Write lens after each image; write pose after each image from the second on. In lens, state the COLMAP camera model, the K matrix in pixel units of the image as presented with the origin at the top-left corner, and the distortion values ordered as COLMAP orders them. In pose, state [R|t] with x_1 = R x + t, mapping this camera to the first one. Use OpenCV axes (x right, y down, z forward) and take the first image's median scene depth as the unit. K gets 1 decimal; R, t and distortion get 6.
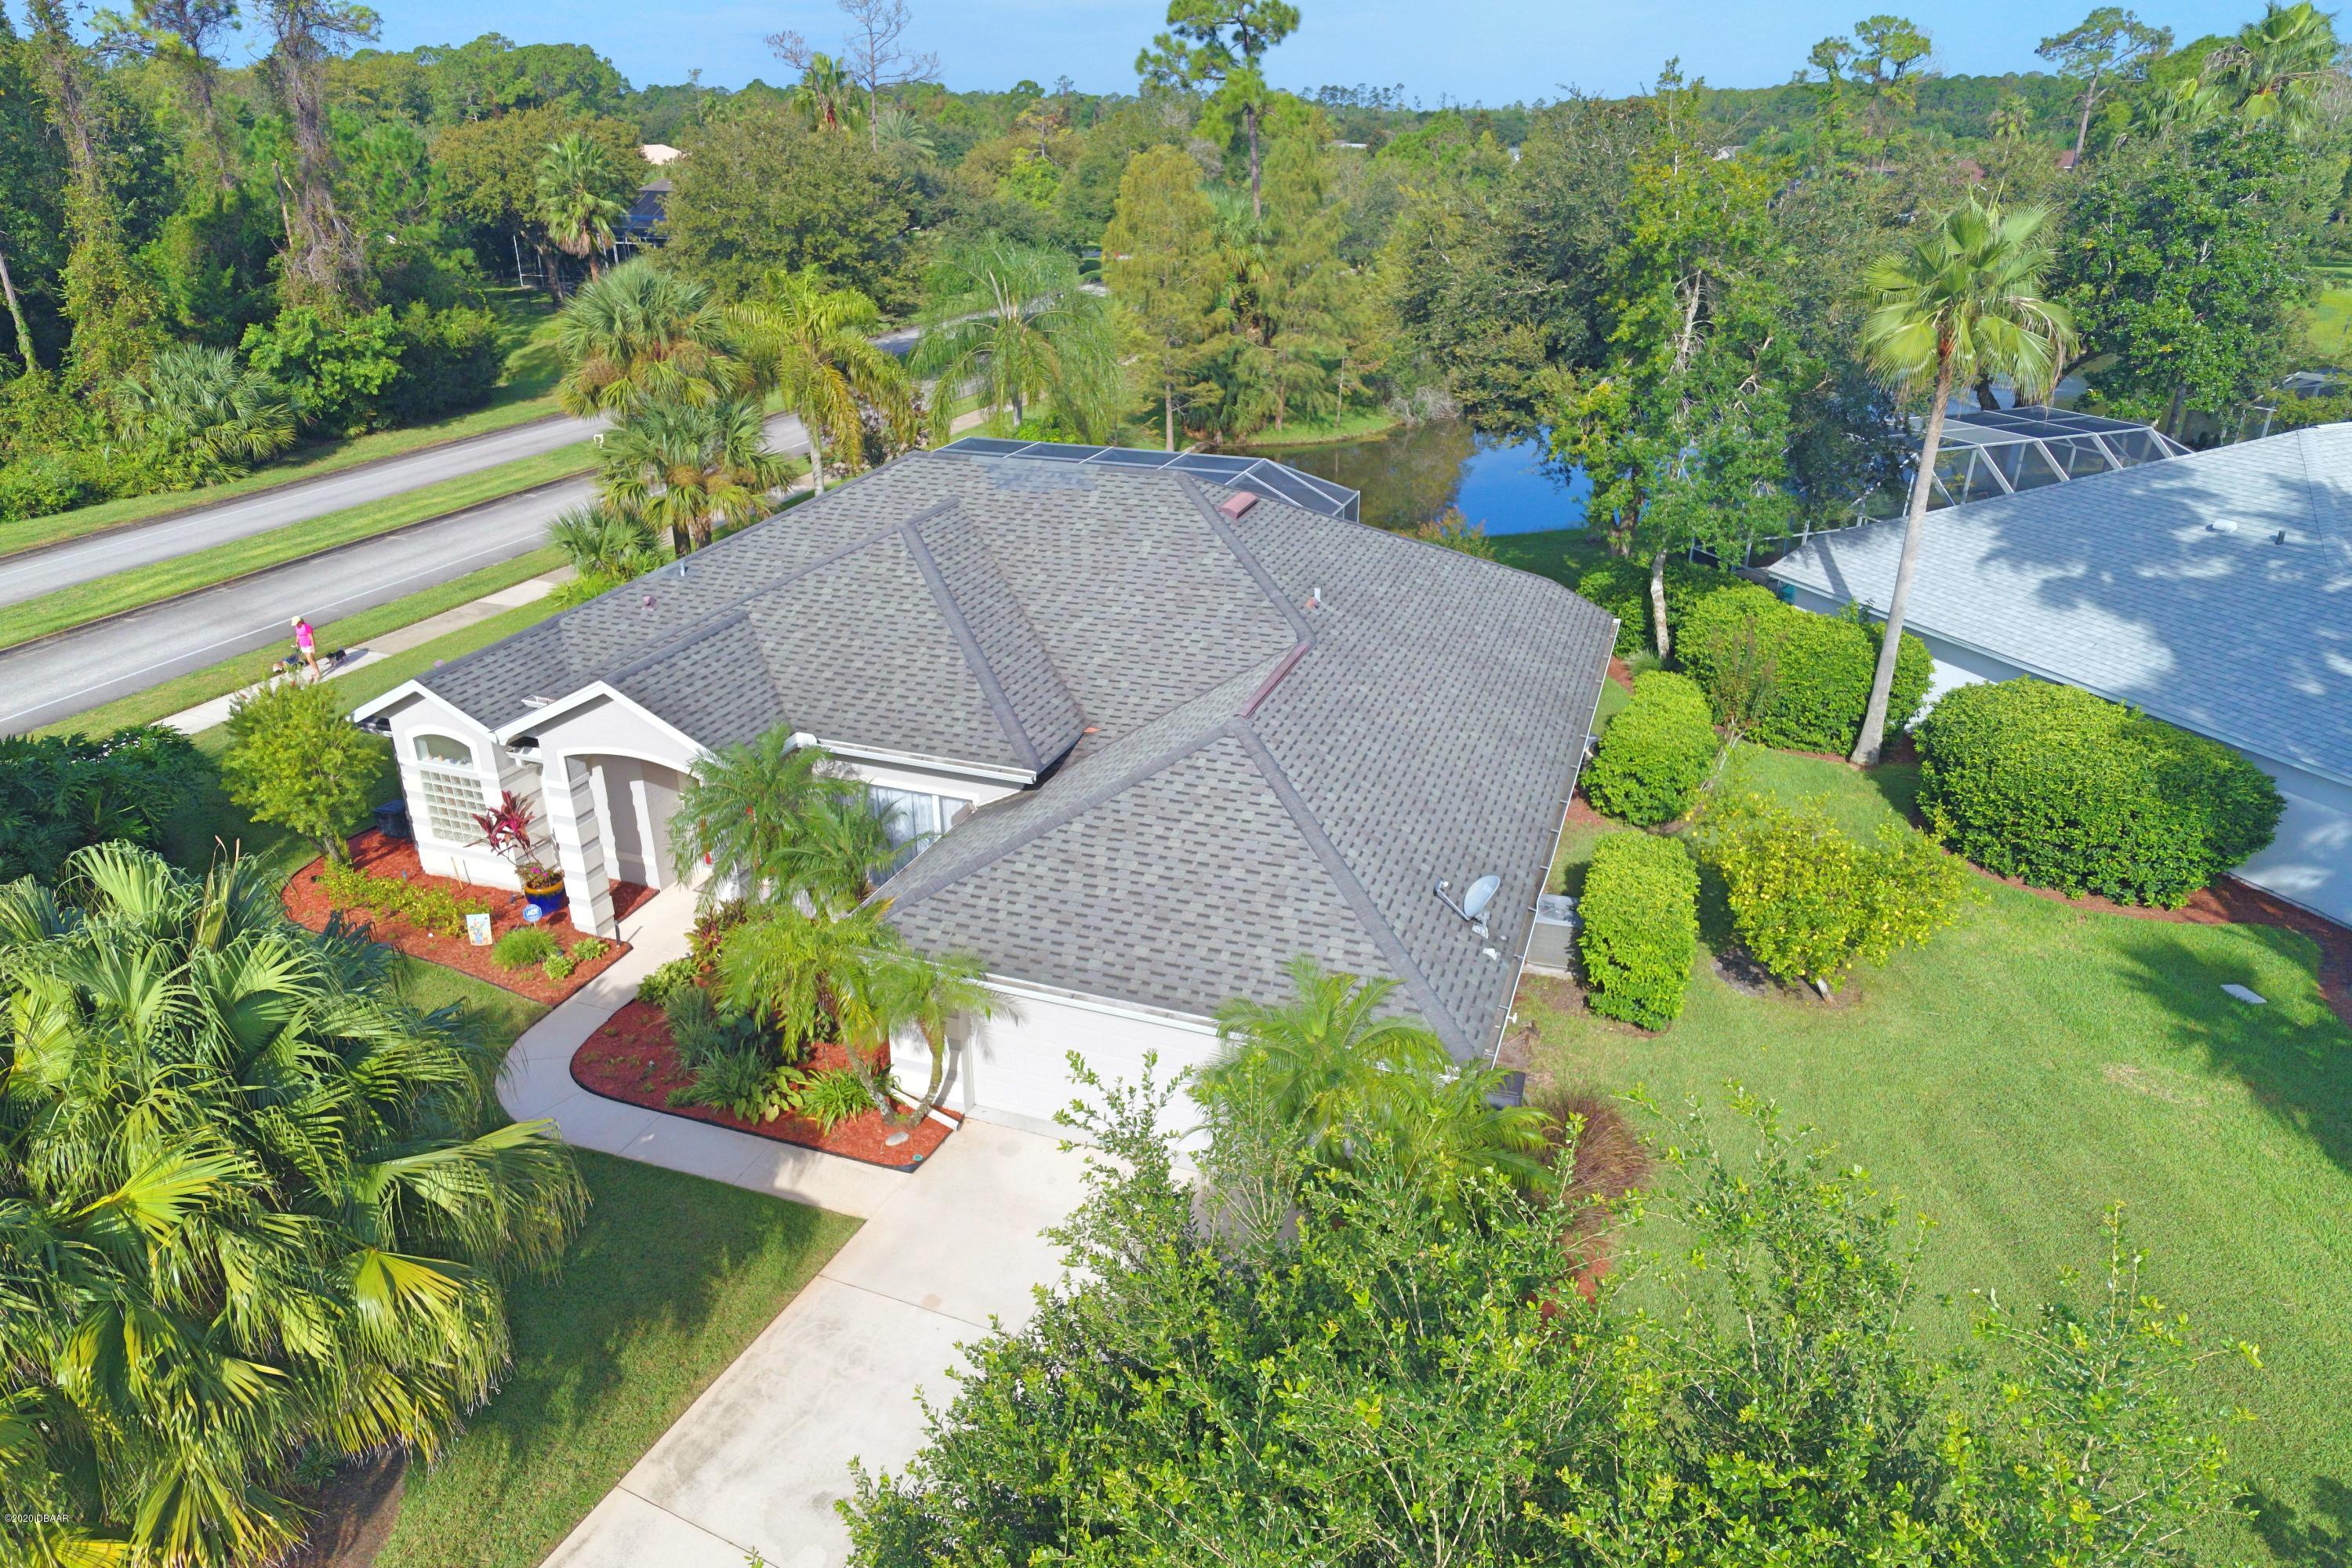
lens RADIAL K [[1509.7, 0, 1161.9], [0, 1509.7, 777.5], [0, 0, 1]] dist [0.001919, -0.001213]
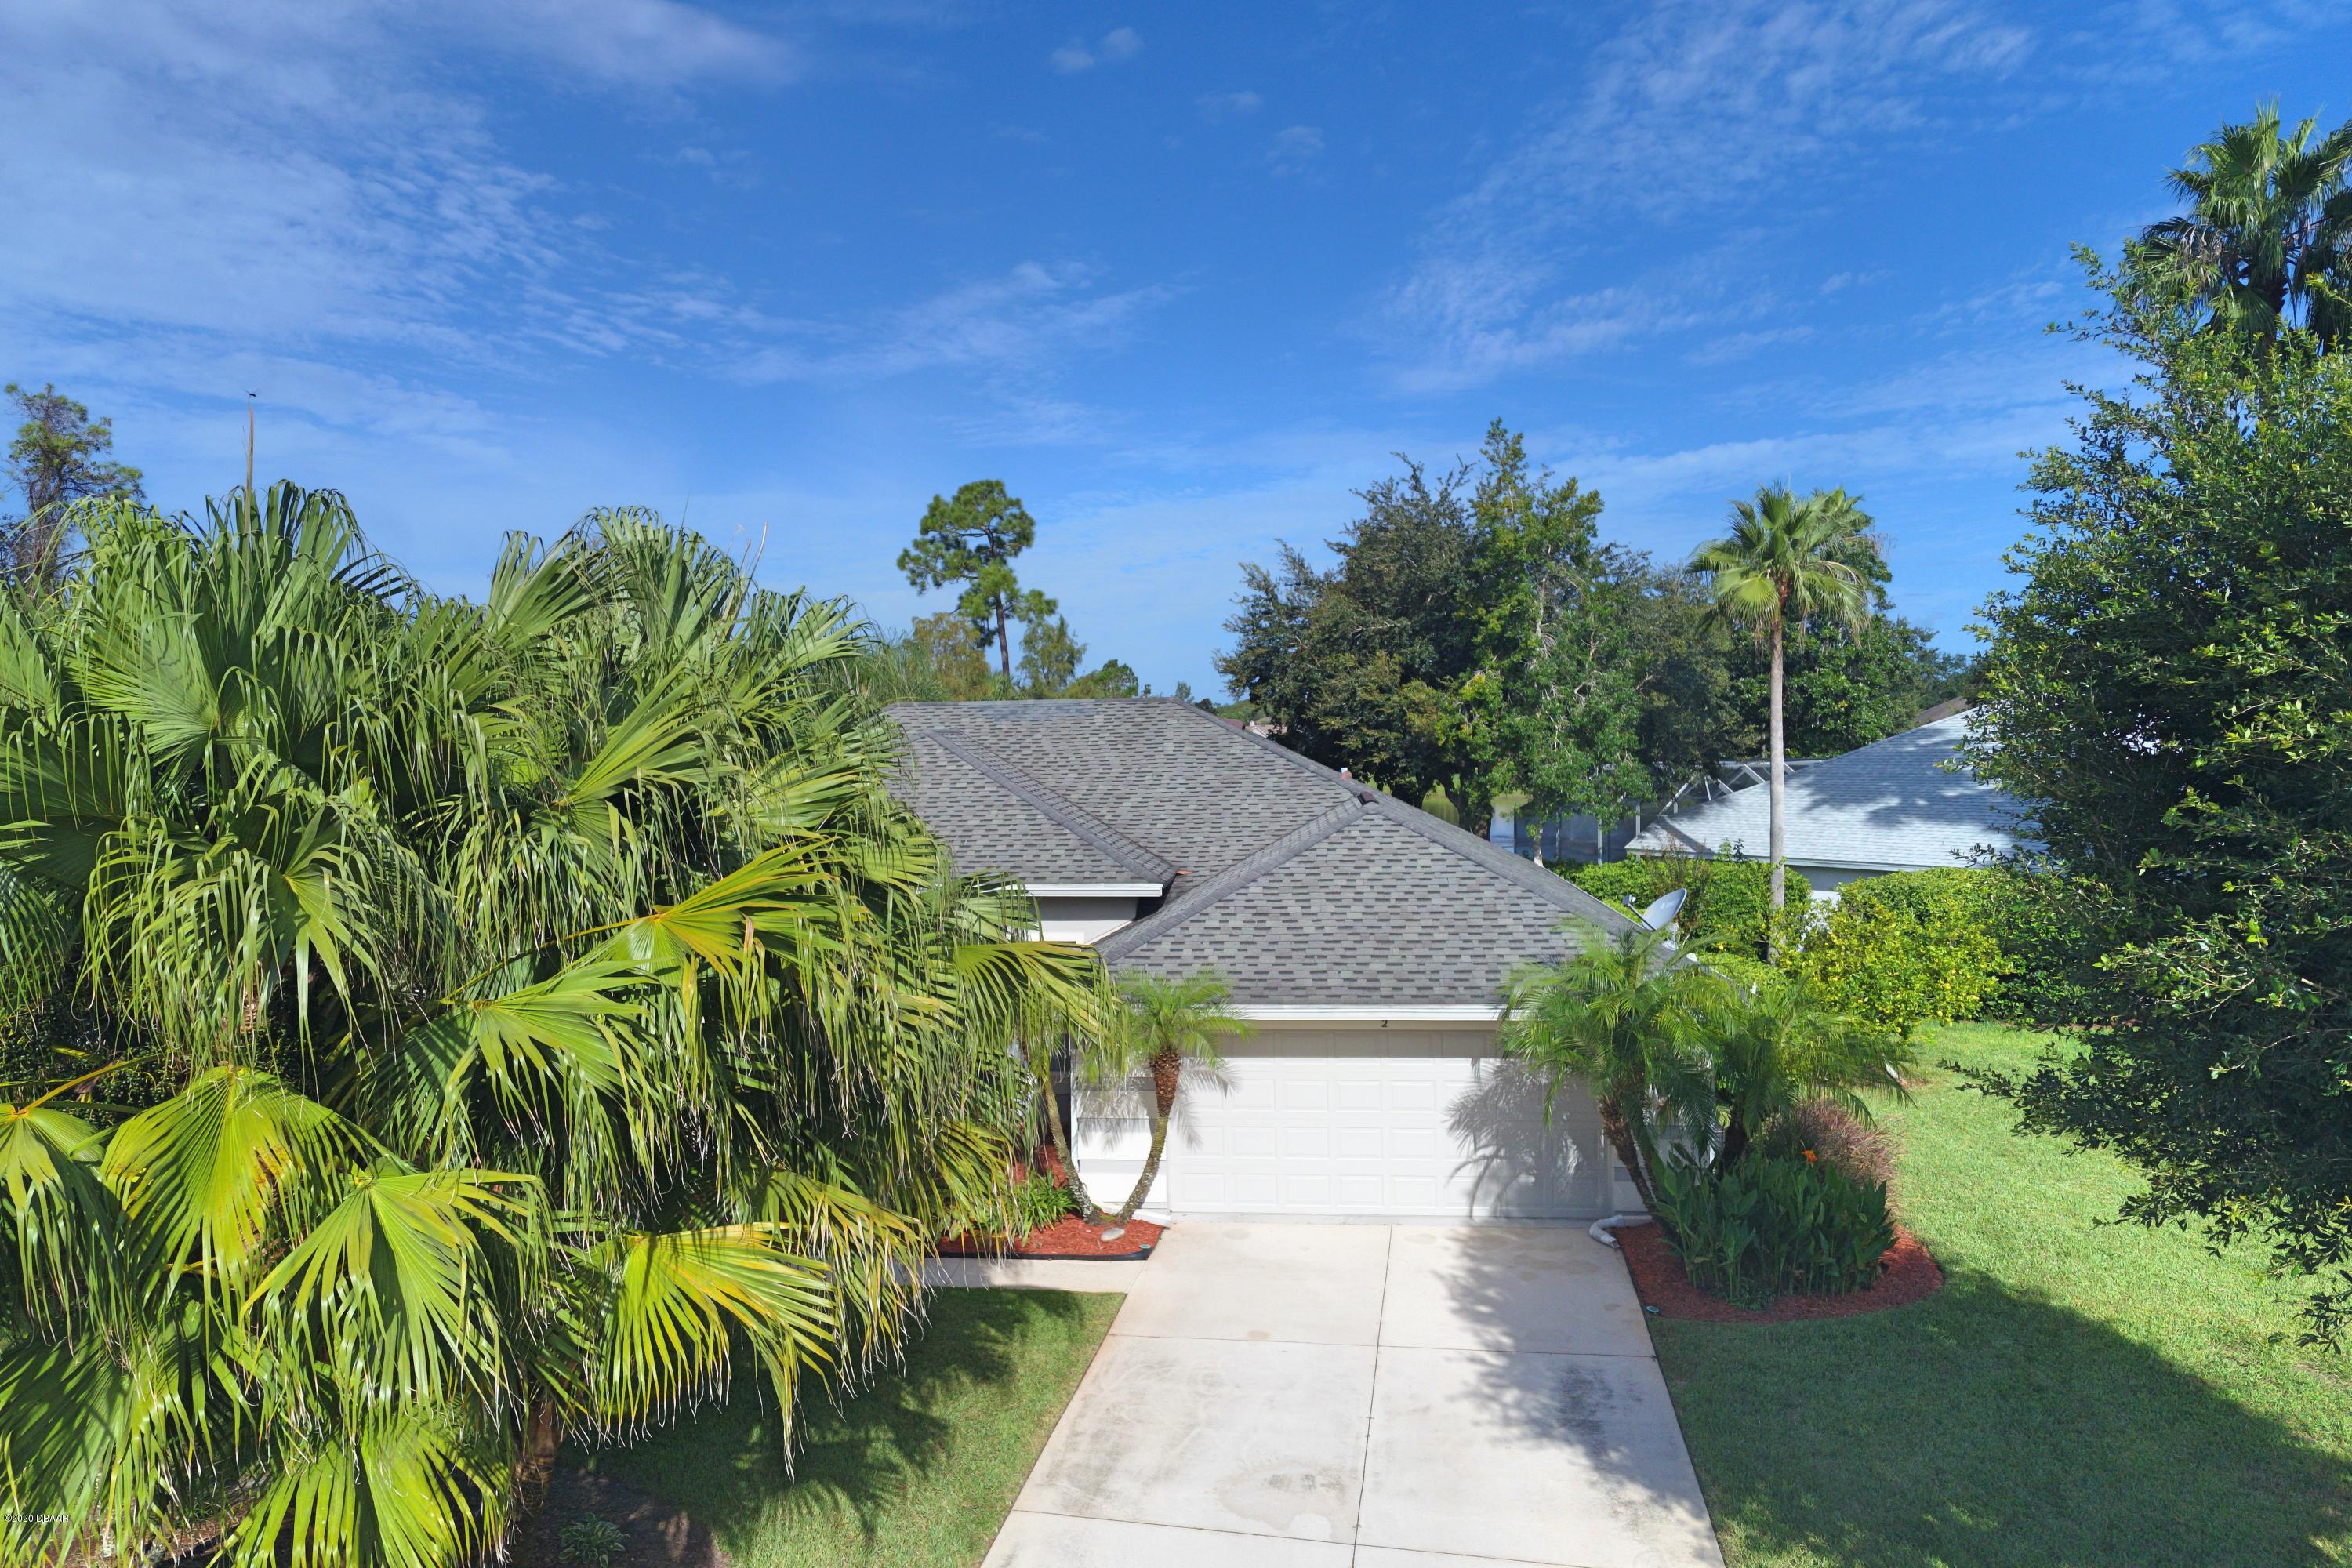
lens RADIAL K [[1492.7, 0, 1154.4], [0, 1492.7, 785.7], [0, 0, 1]] dist [0.006692, 0.003682]
pose [[0.967453, -0.018153, 0.252398, -0.231460], [0.112649, 0.924037, -0.365329, 0.202153], [-0.226593, 0.381871, 0.896008, 0.081626]]
